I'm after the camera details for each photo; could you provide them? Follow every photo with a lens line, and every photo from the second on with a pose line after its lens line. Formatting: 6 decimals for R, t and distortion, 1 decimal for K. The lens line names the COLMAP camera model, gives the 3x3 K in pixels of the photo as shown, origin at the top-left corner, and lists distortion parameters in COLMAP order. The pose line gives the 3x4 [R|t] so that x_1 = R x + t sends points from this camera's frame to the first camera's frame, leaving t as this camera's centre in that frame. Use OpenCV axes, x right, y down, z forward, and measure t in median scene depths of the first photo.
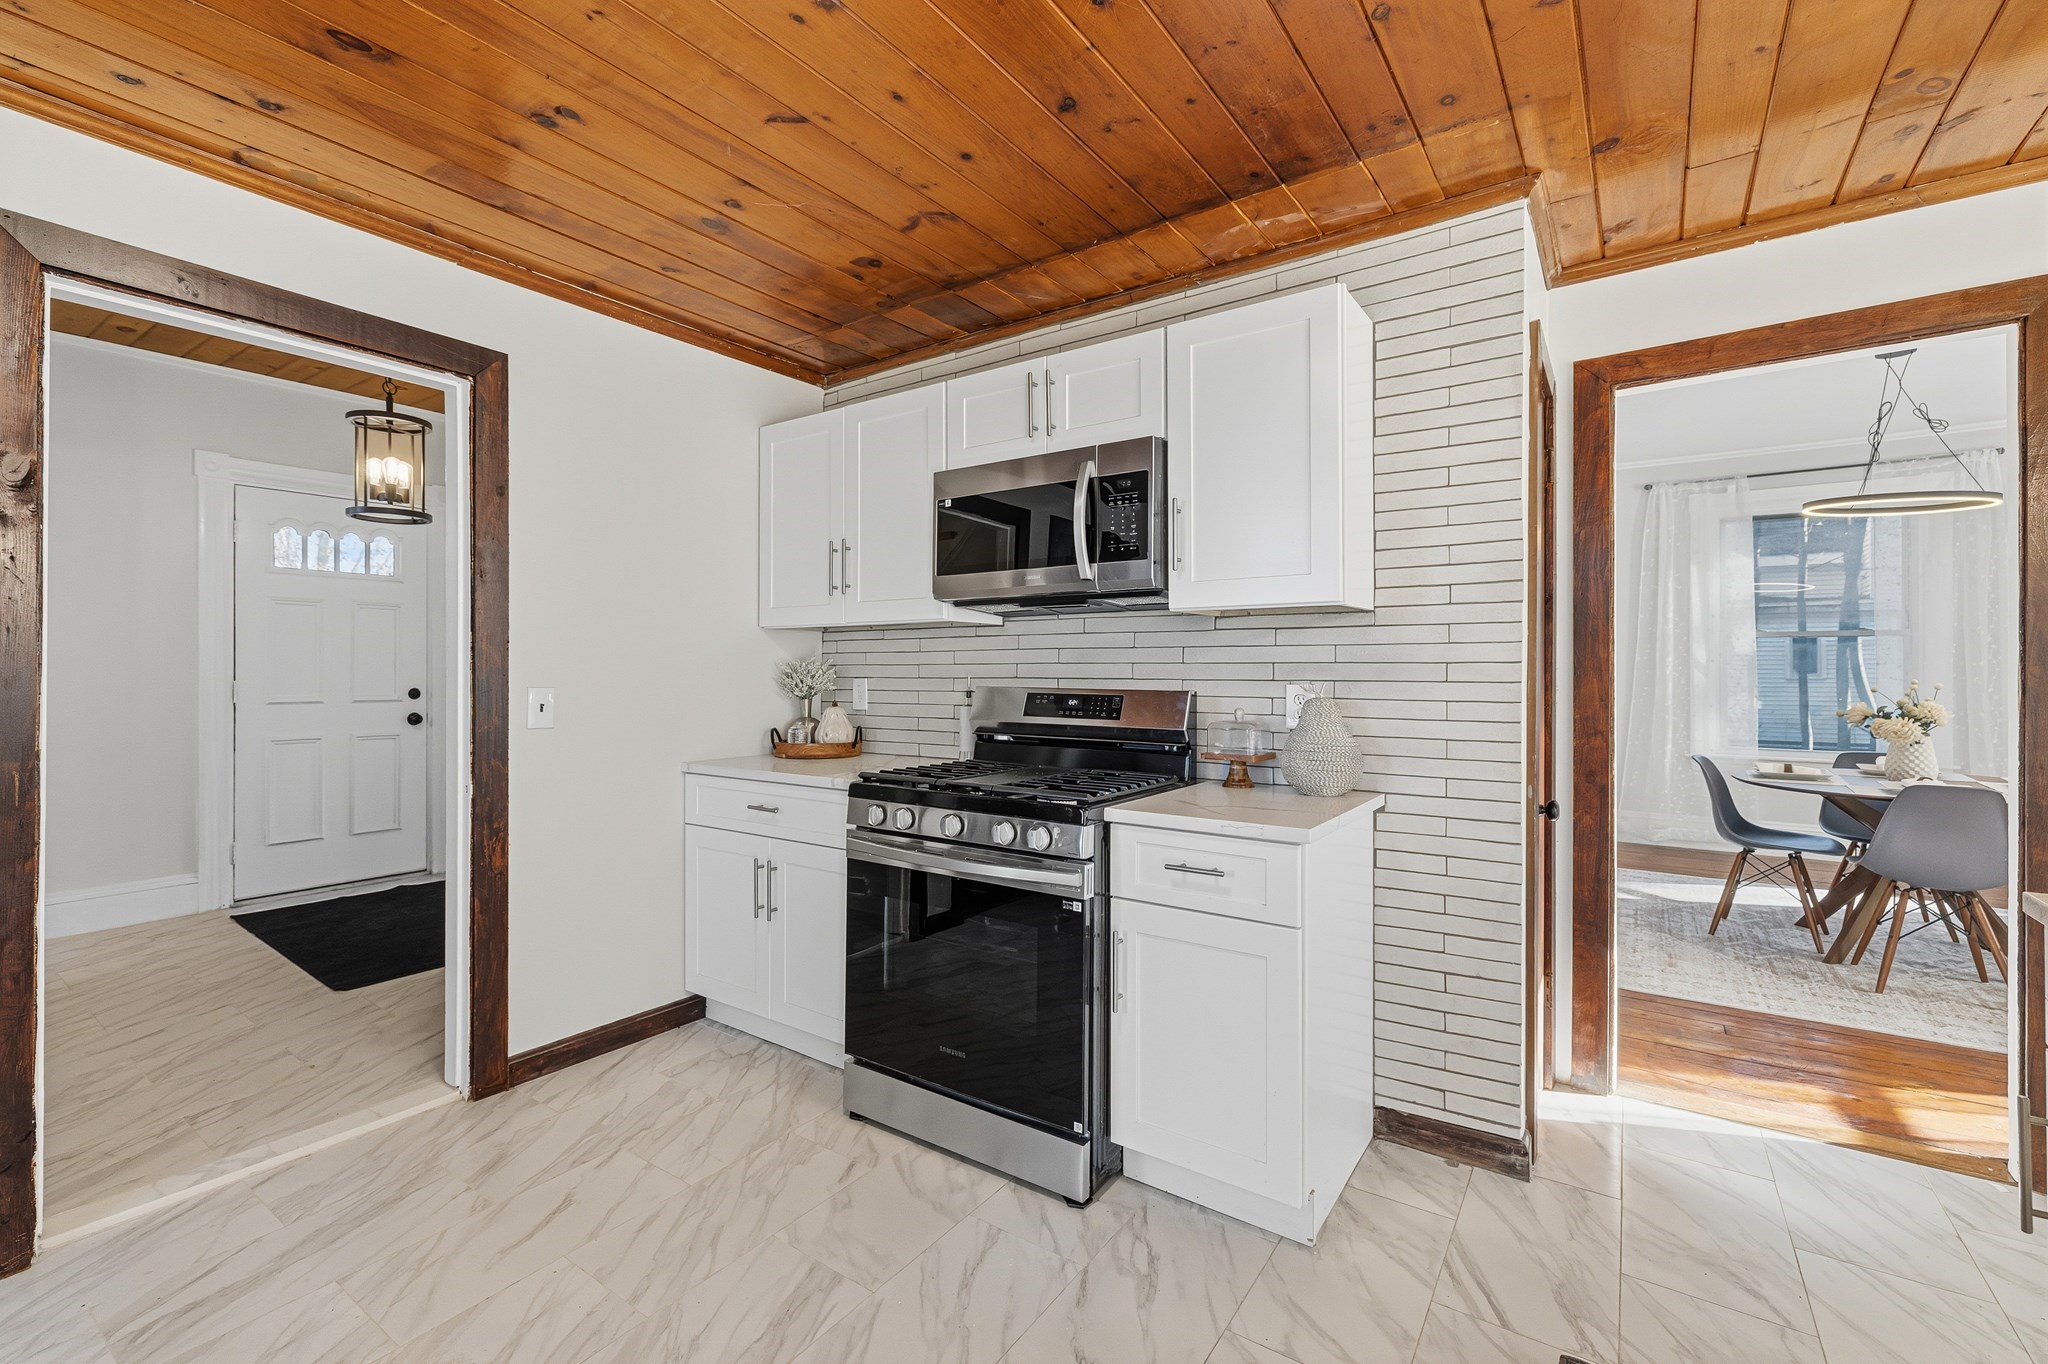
lens RADIAL K [[884.3, 0, 1022.3], [0, 884.3, 665.8], [0, 0, 1]] dist [0.002102, 0.000664]
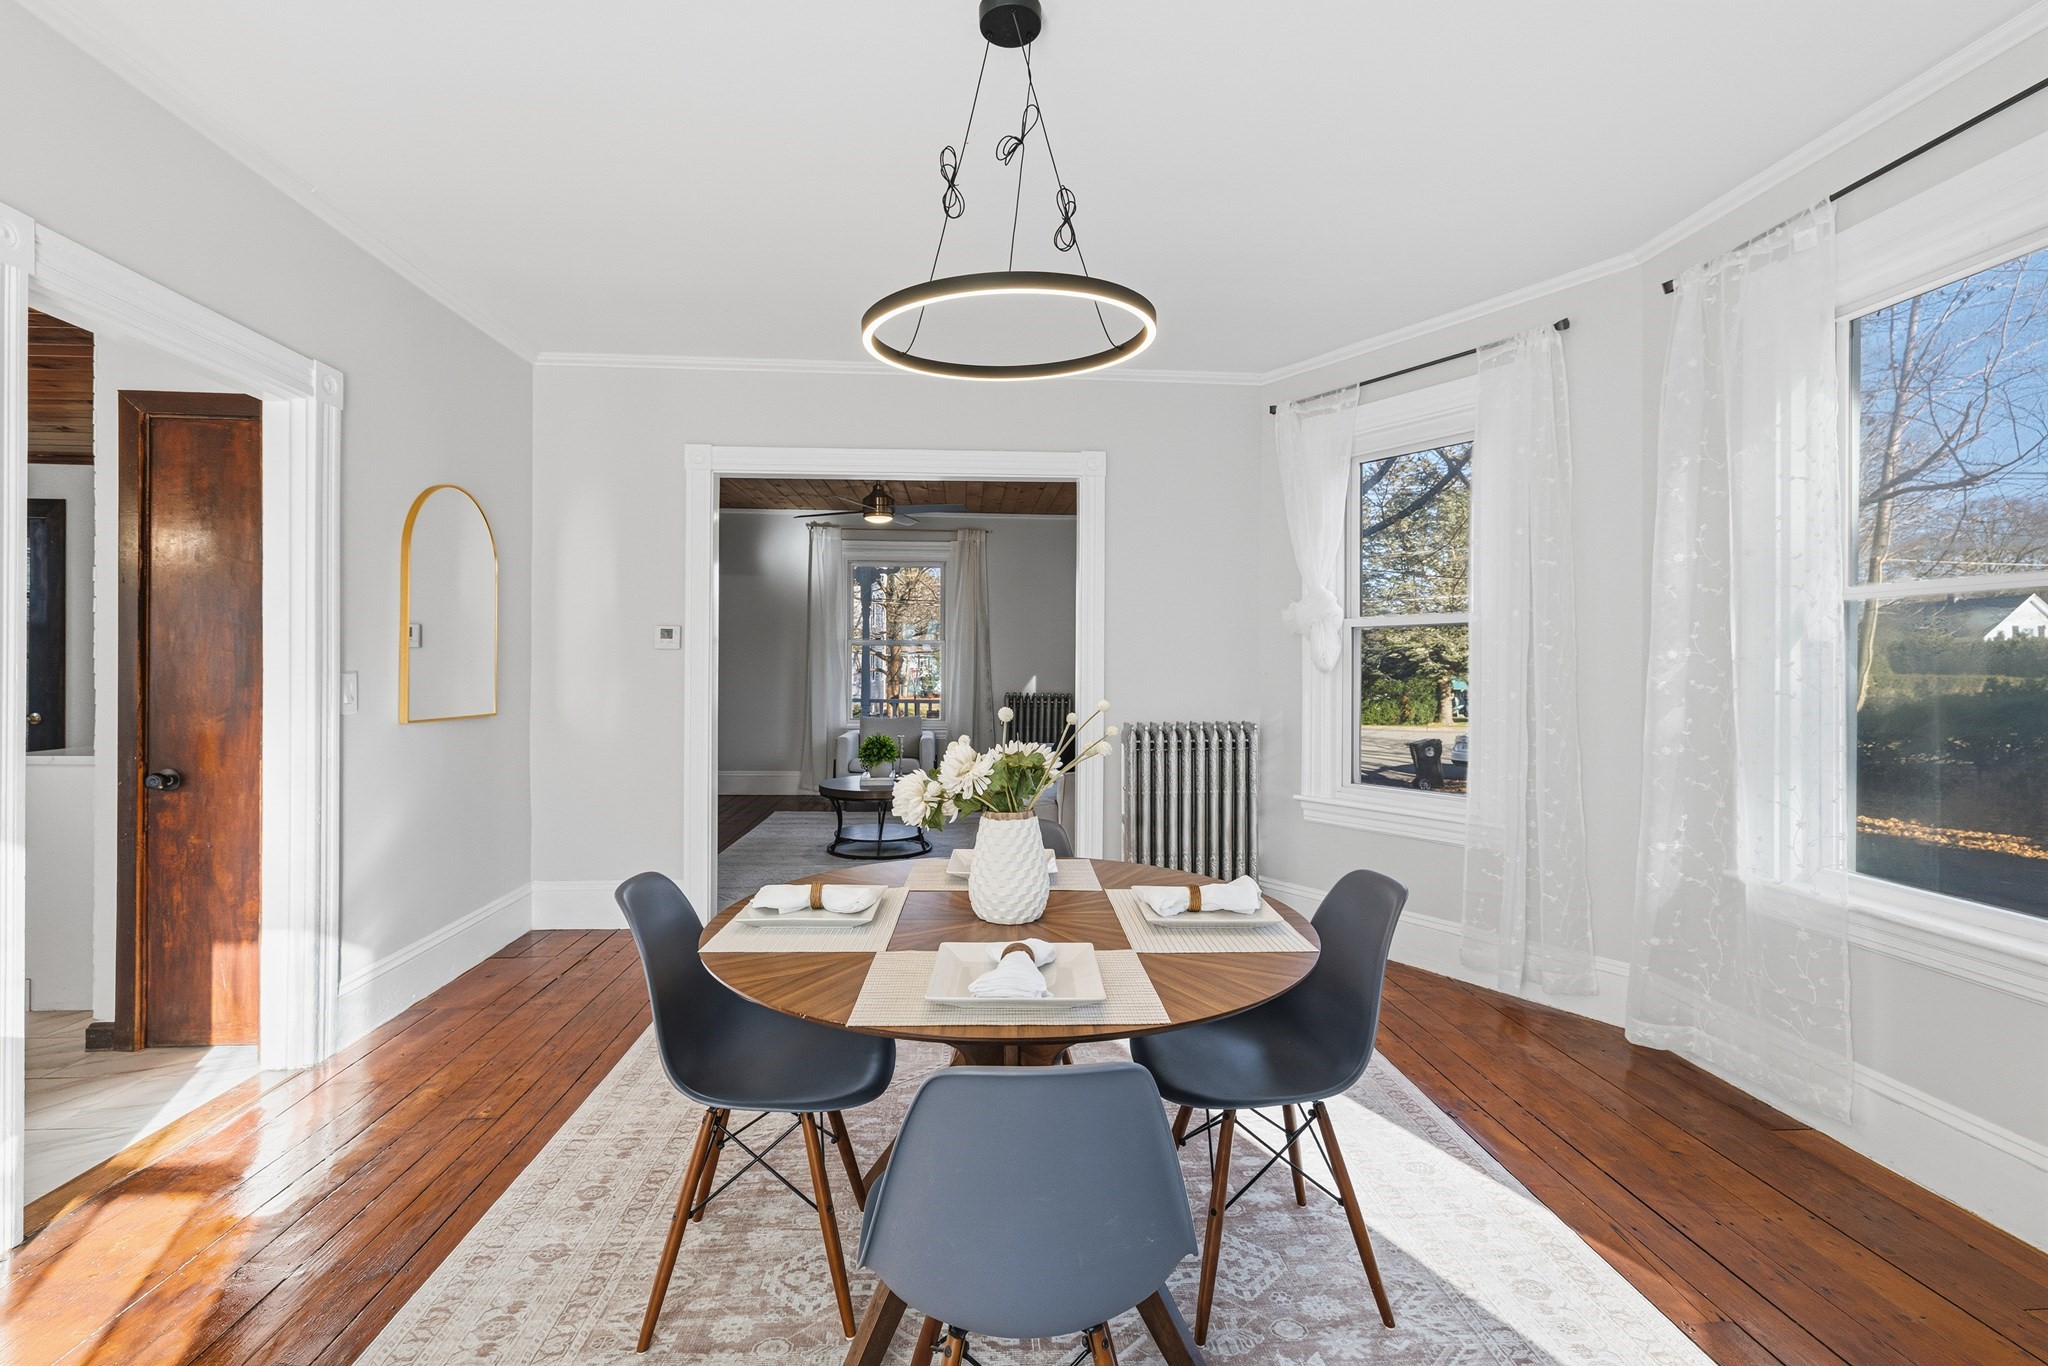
lens RADIAL K [[889.9, 0, 1017.8], [0, 889.9, 669.9], [0, 0, 1]] dist [0.000737, 0.000144]
pose [[0.620876, 0.011929, -0.783818, 1.978895], [-0.007344, 0.999929, 0.009401, -0.006539], [0.783874, -0.000080, 0.620920, 1.013539]]
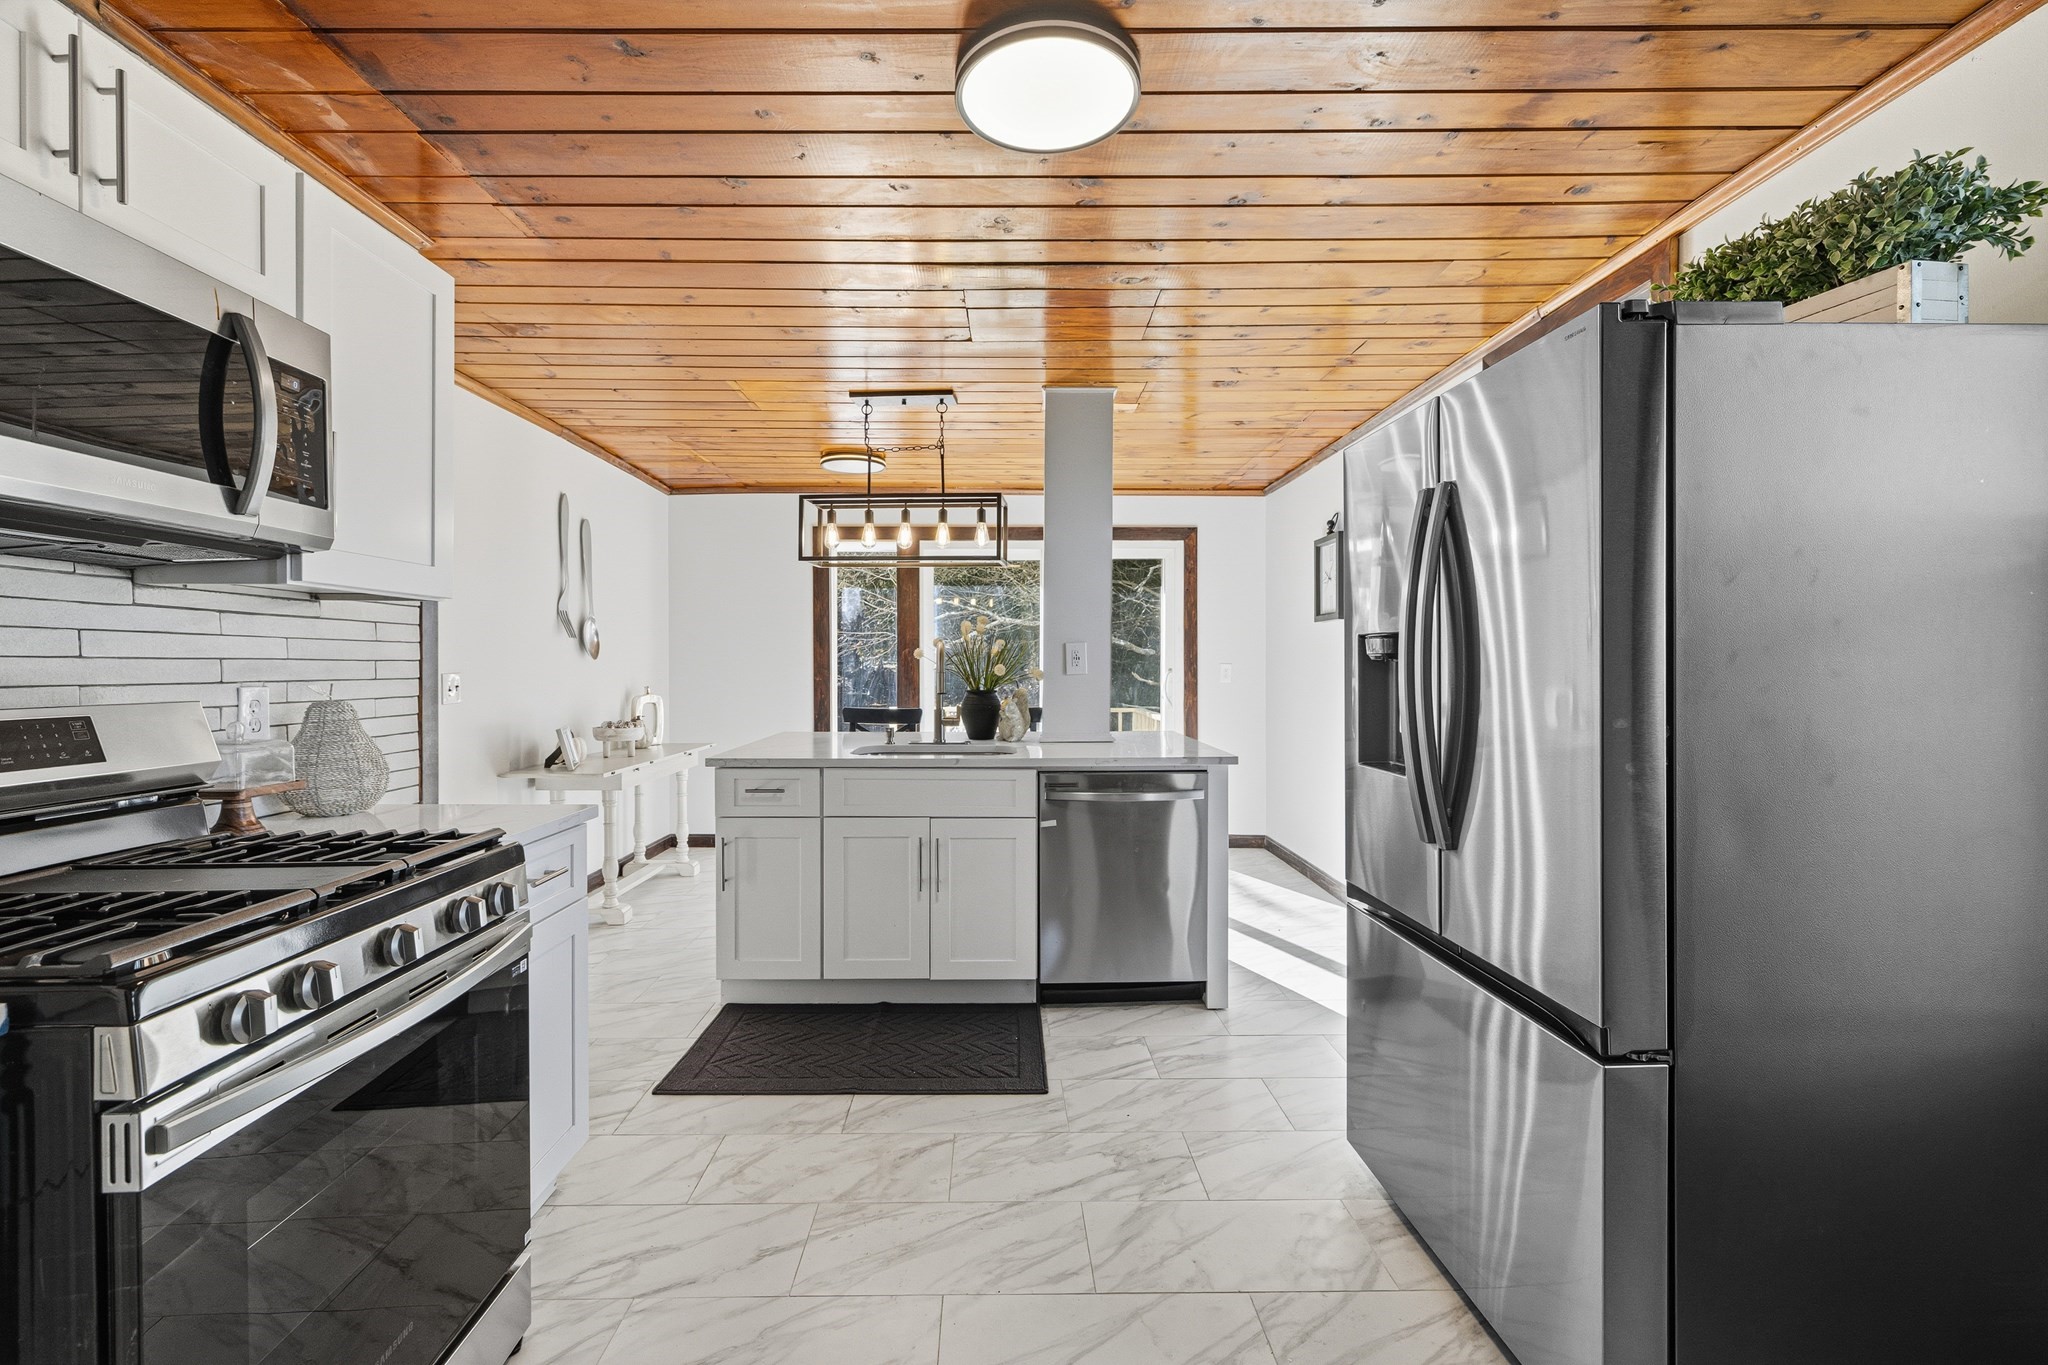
lens RADIAL K [[881.7, 0, 997.5], [0, 881.7, 666.8], [0, 0, 1]] dist [0.001521, 0.000482]
pose [[-0.572008, -0.002081, 0.820245, -0.635514], [-0.002747, 0.999996, 0.000622, 0.001634], [-0.820243, -0.001897, -0.572012, 0.840675]]
